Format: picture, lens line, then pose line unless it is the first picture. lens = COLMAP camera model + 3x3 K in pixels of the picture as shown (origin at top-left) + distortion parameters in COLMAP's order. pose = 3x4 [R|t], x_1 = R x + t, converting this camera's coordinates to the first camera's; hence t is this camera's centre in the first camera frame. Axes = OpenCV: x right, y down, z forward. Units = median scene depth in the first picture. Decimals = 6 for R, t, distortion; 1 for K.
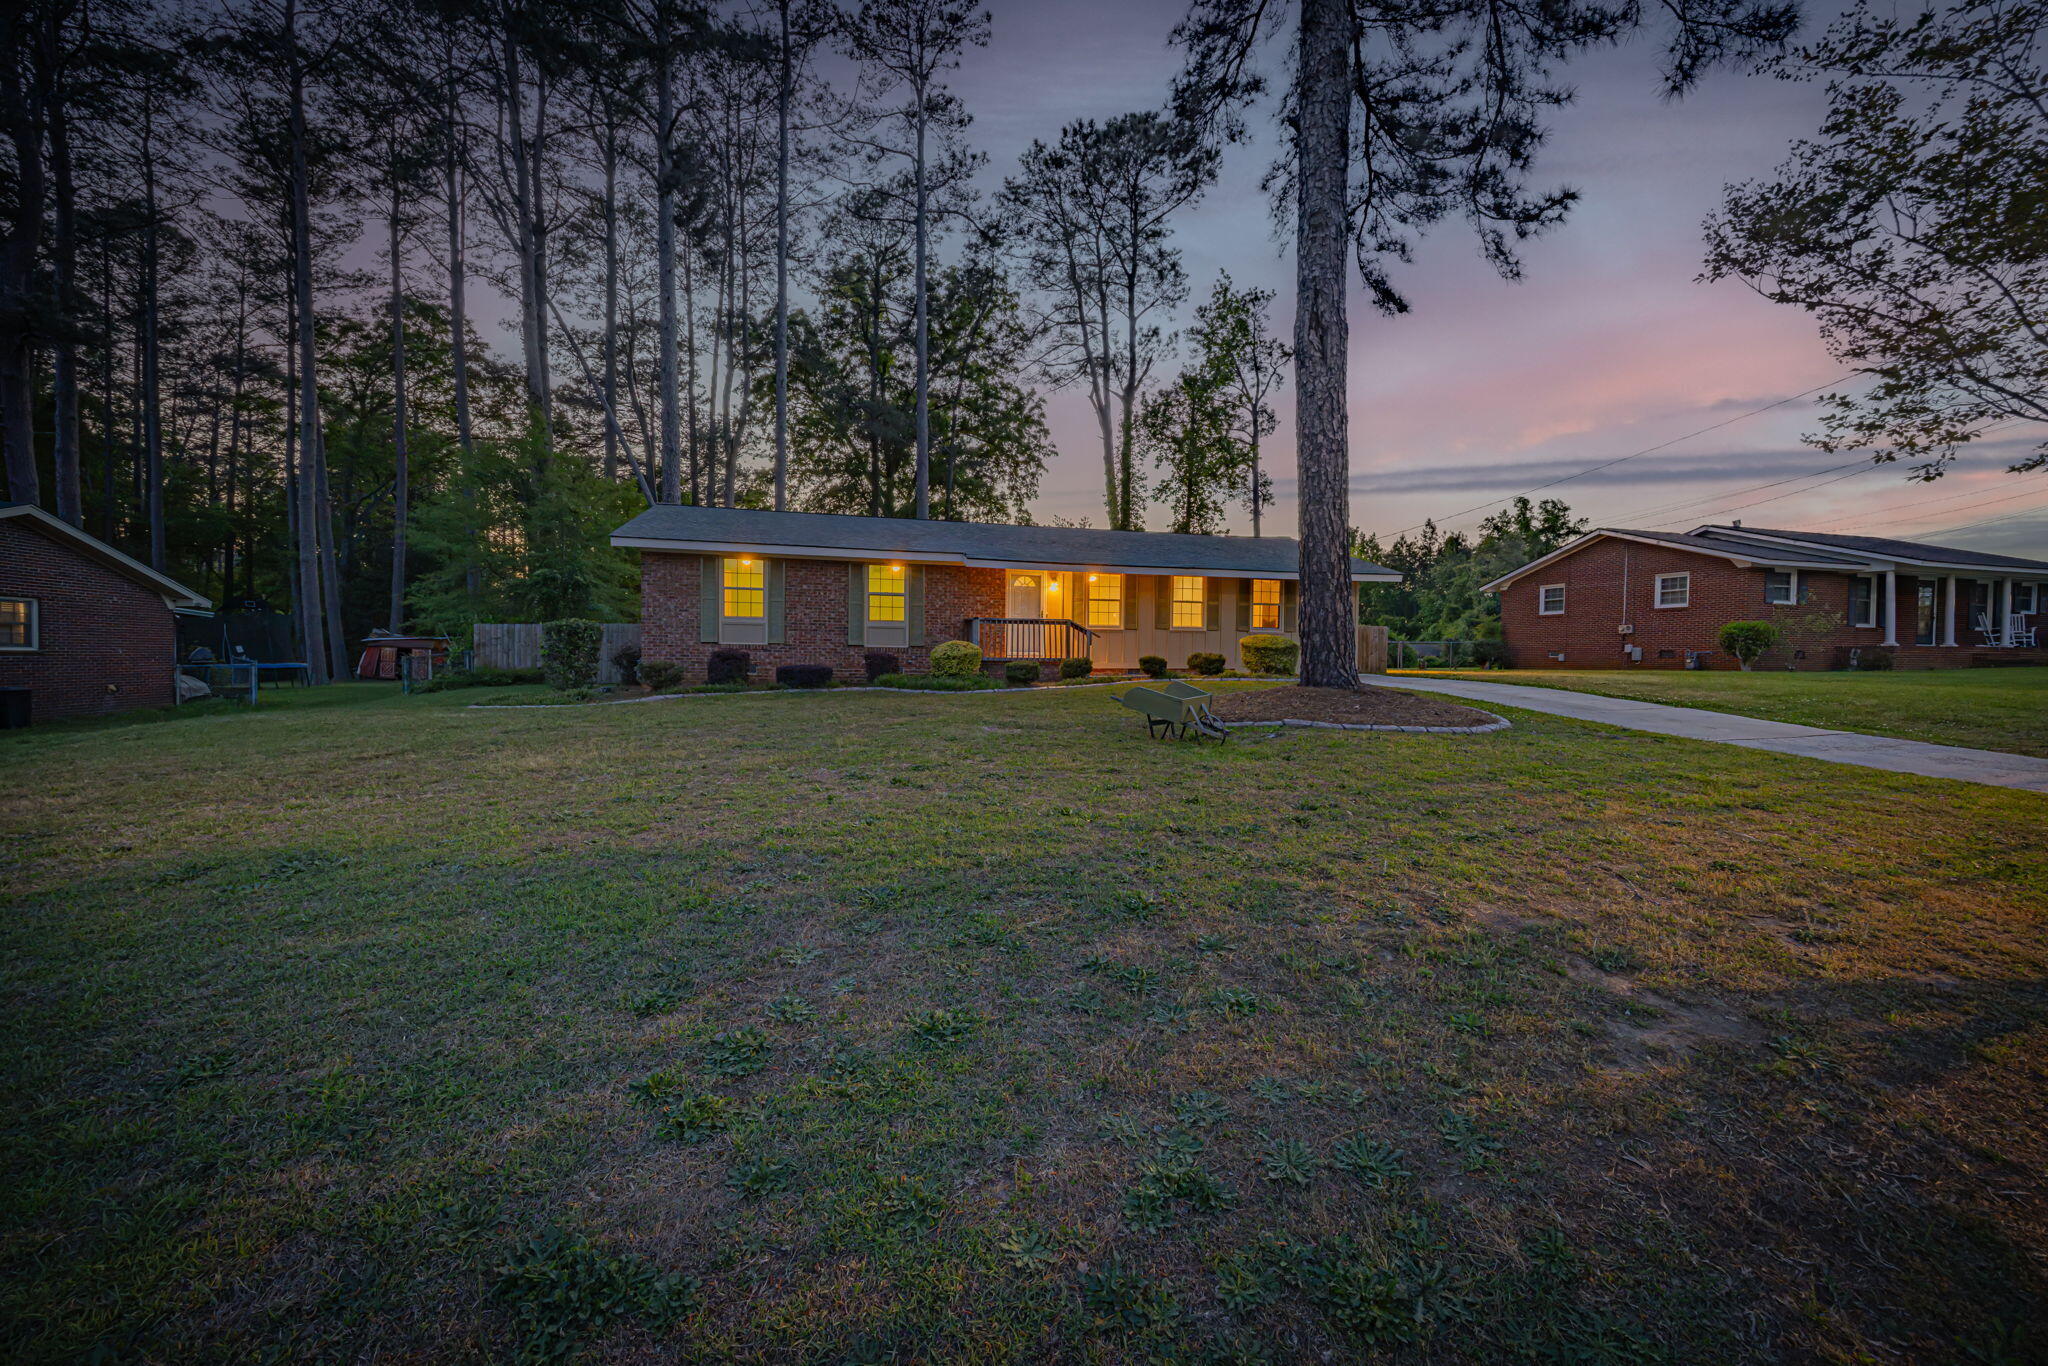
lens RADIAL K [[839.4, 0, 999.8], [0, 839.4, 680.1], [0, 0, 1]] dist [-0.002673, -0.000460]
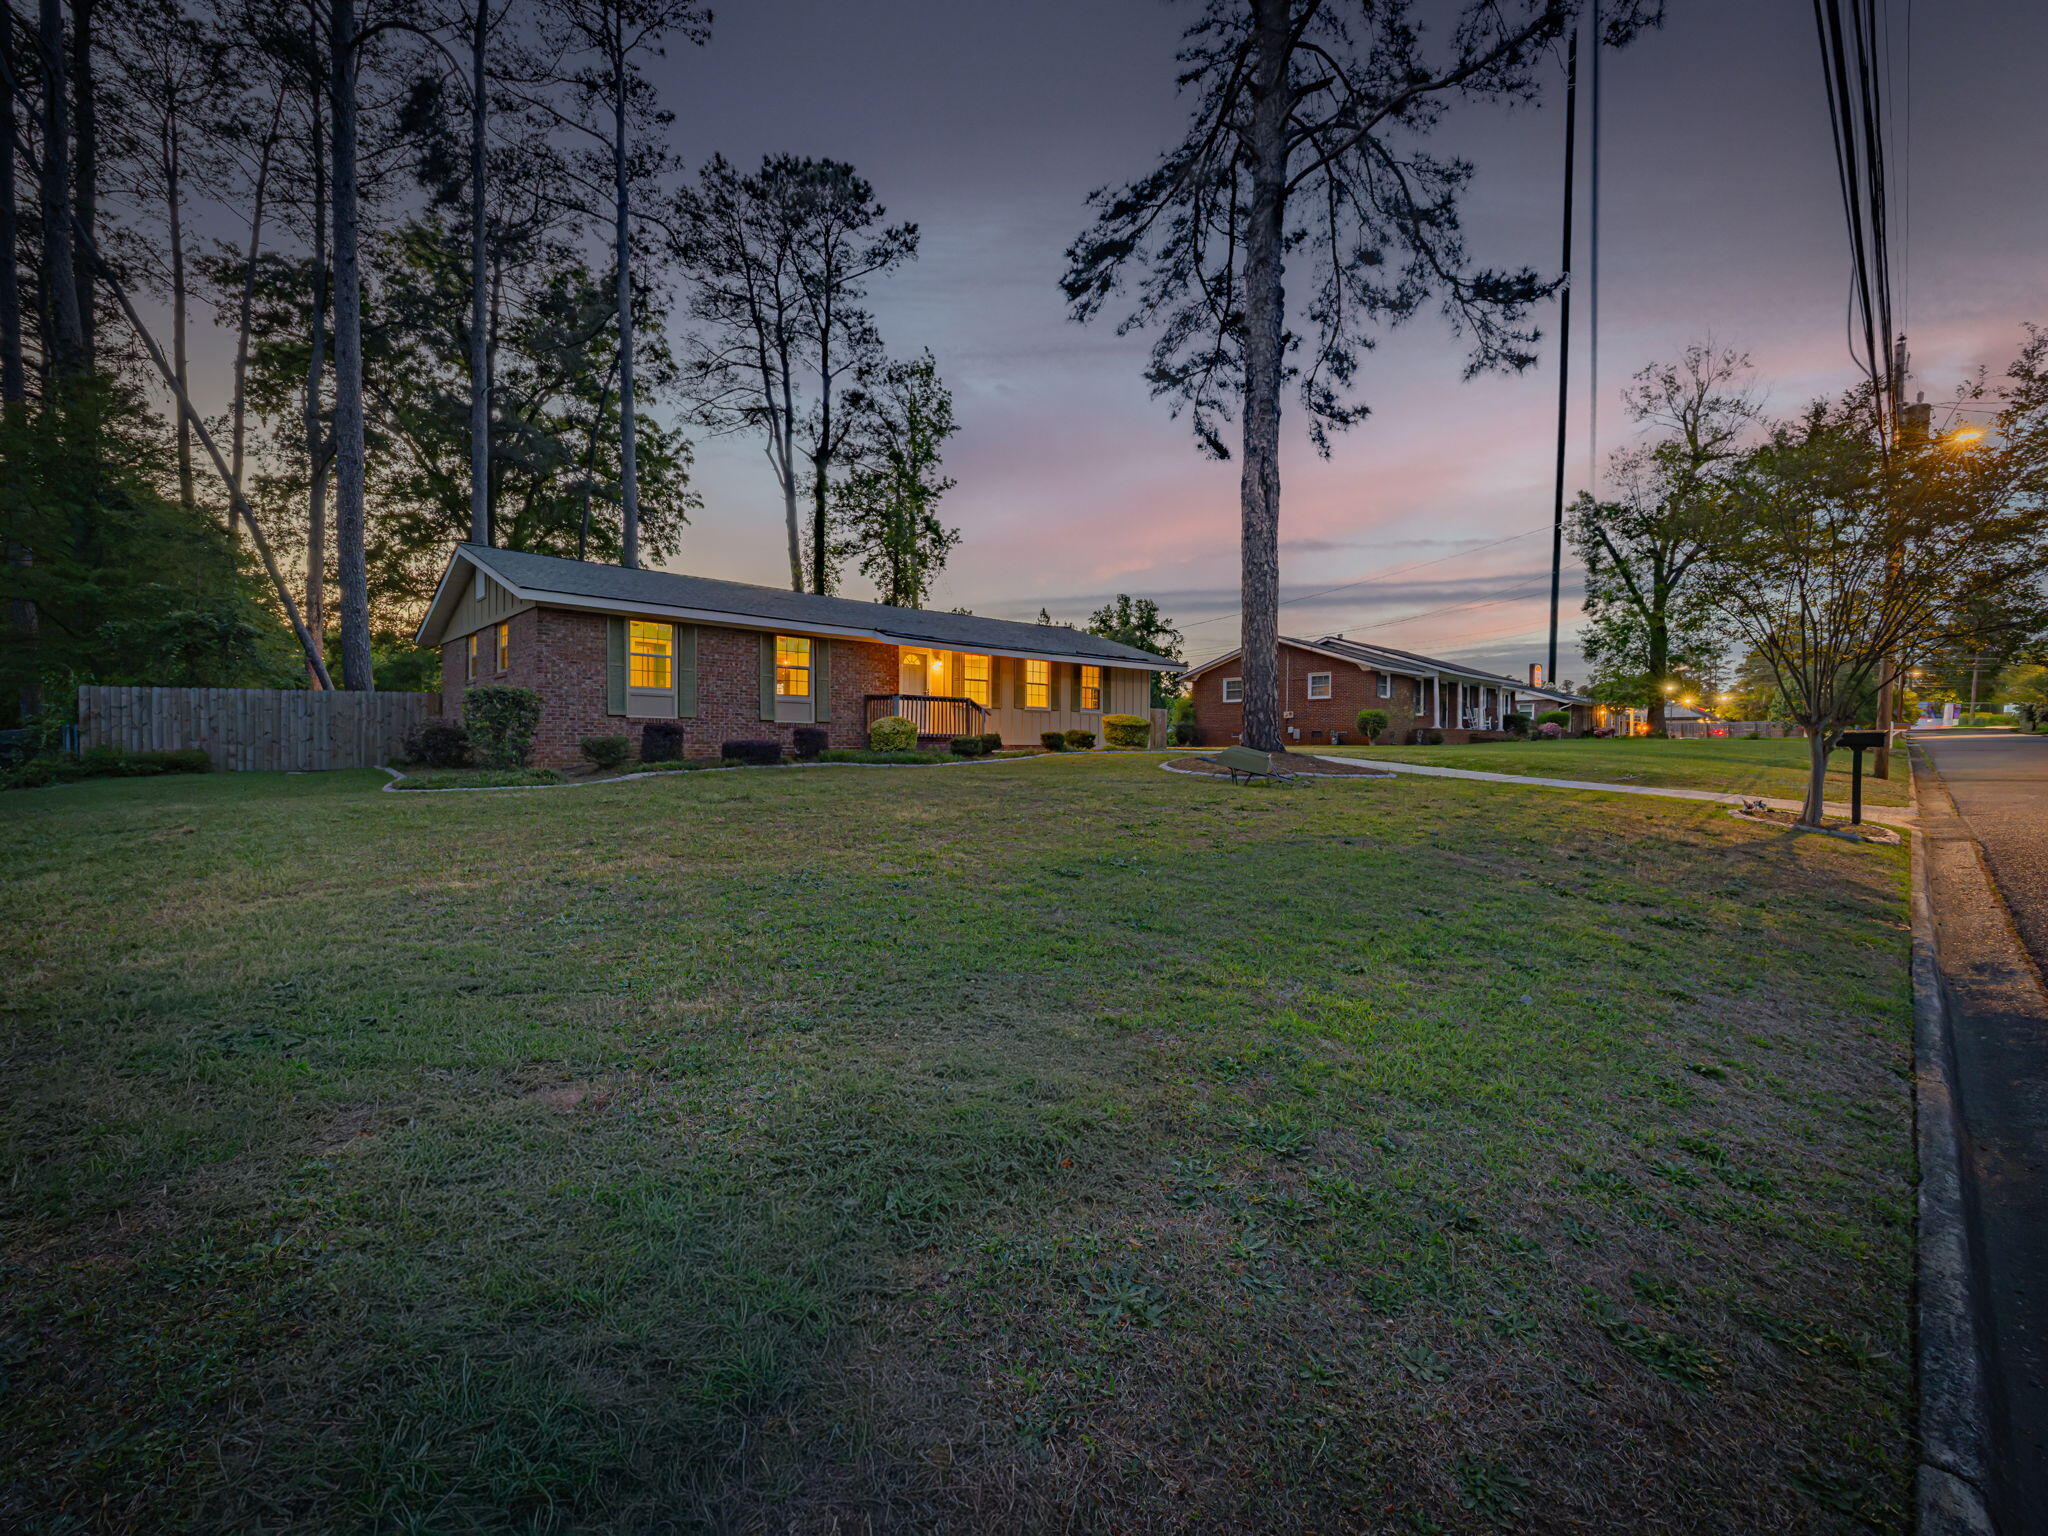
lens RADIAL K [[972.1, 0, 1024.0], [0, 972.1, 768.0], [0, 0, 1]] dist [0.001164, -0.000911]
pose [[0.858744, -0.014345, 0.512205, -0.376062], [0.016268, 0.999867, 0.000728, 0.013139], [-0.512147, 0.007708, 0.858863, -0.068845]]
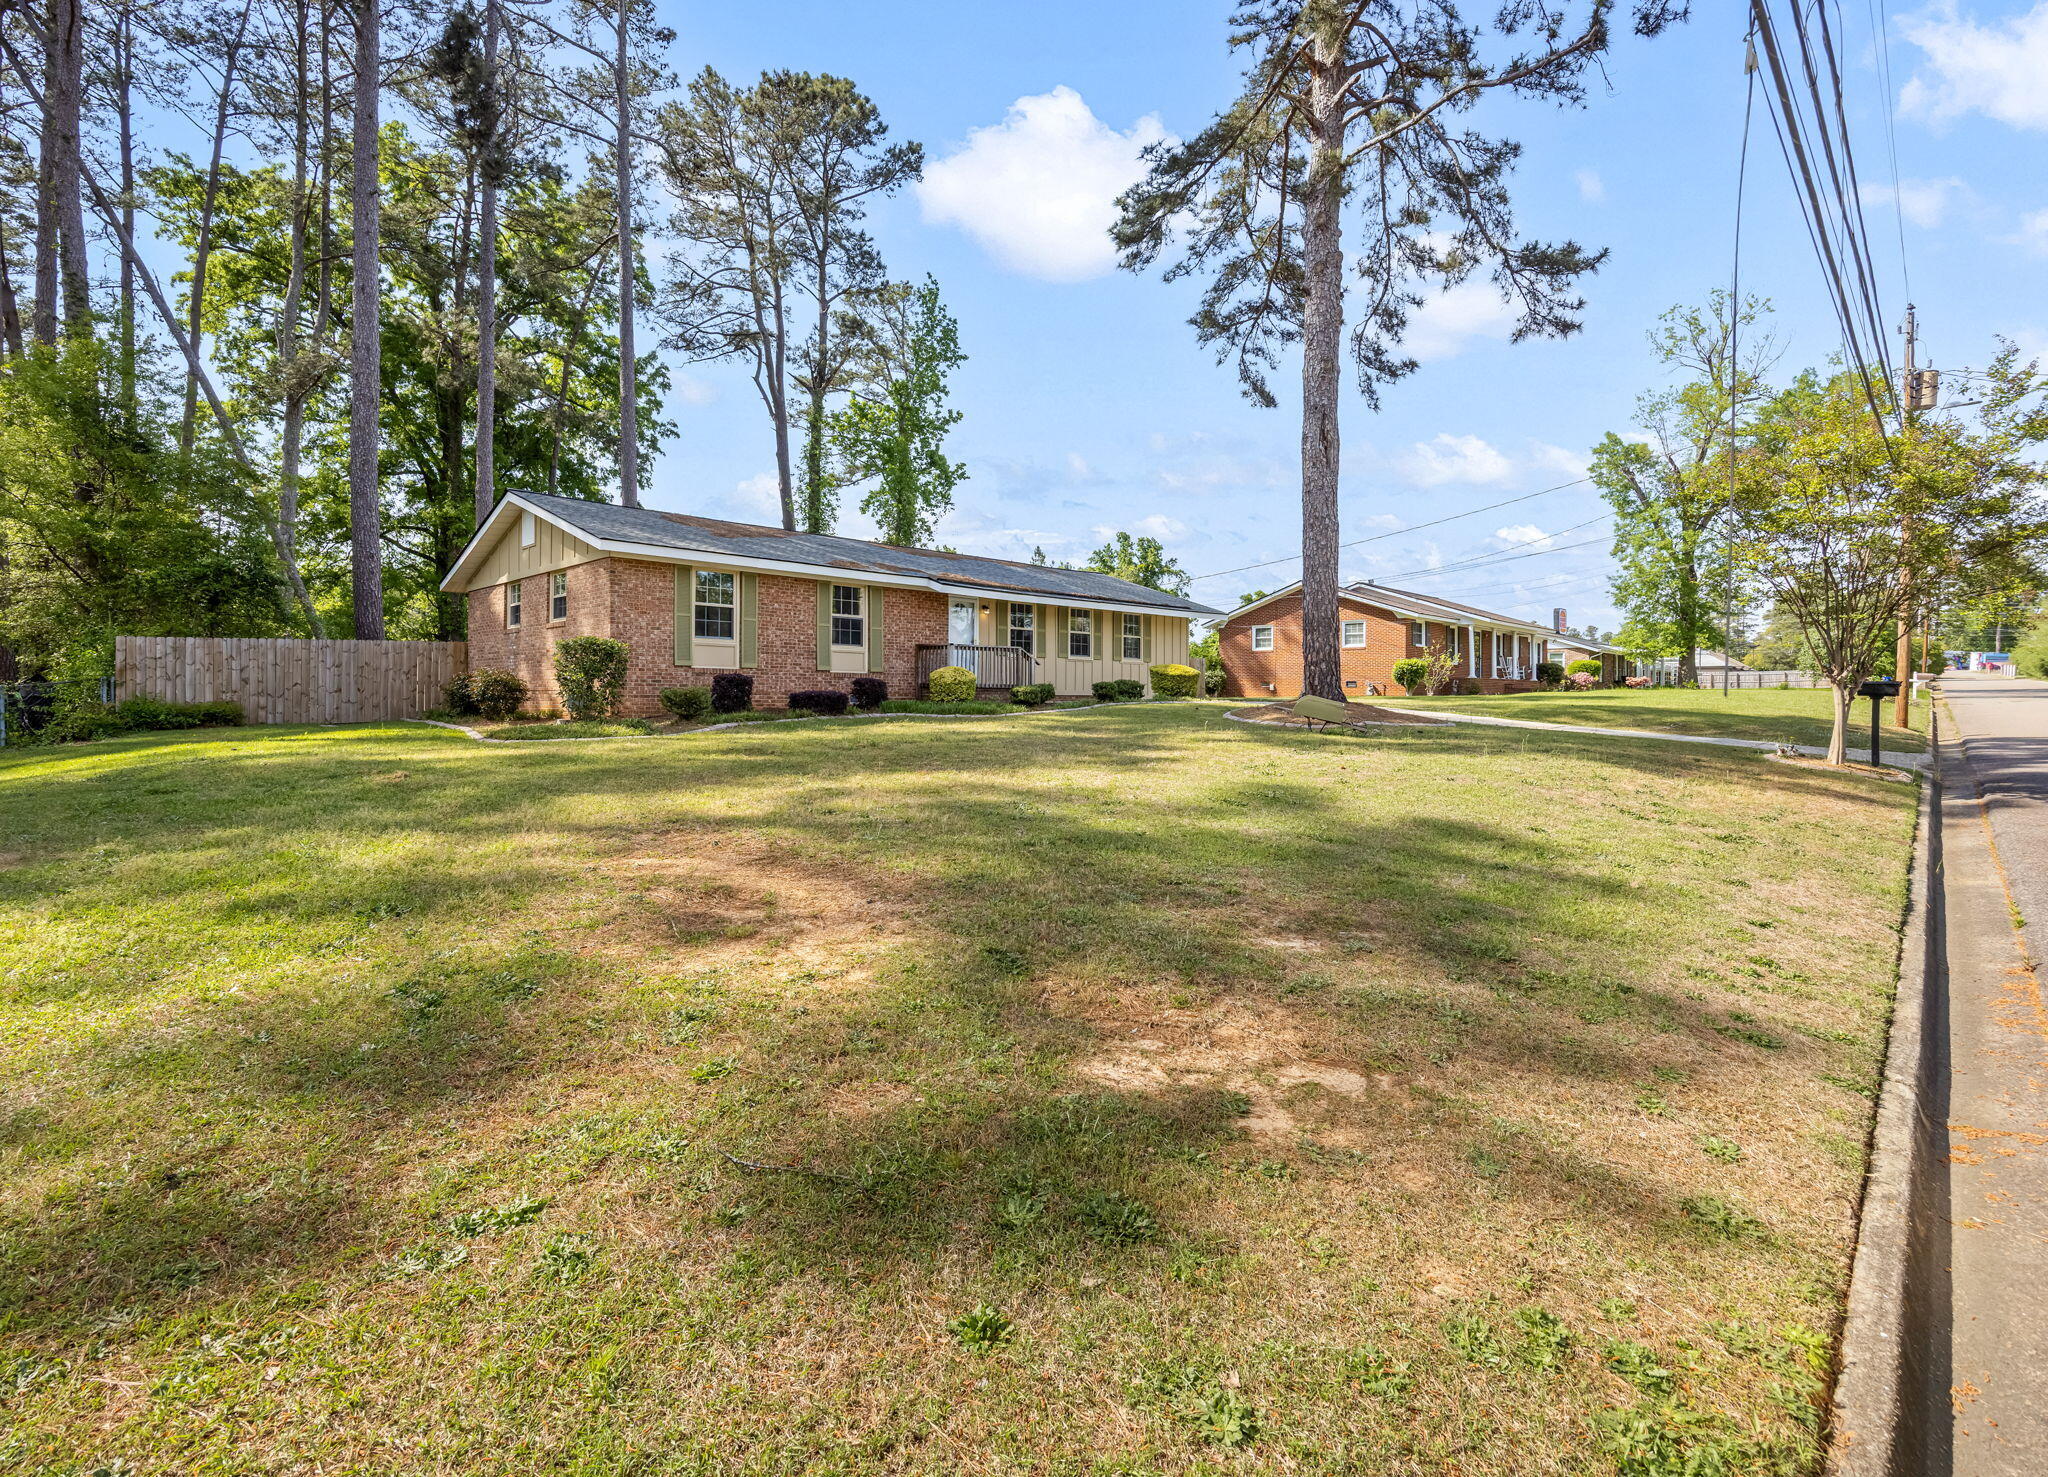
lens RADIAL K [[1100.7, 0, 1052.0], [0, 1100.7, 697.7], [0, 0, 1]] dist [-0.019786, 0.002274]
pose [[0.829973, -0.004269, 0.557787, -0.496576], [0.019213, 0.999596, -0.020938, 0.015219], [-0.557472, 0.028095, 0.829720, -0.115997]]
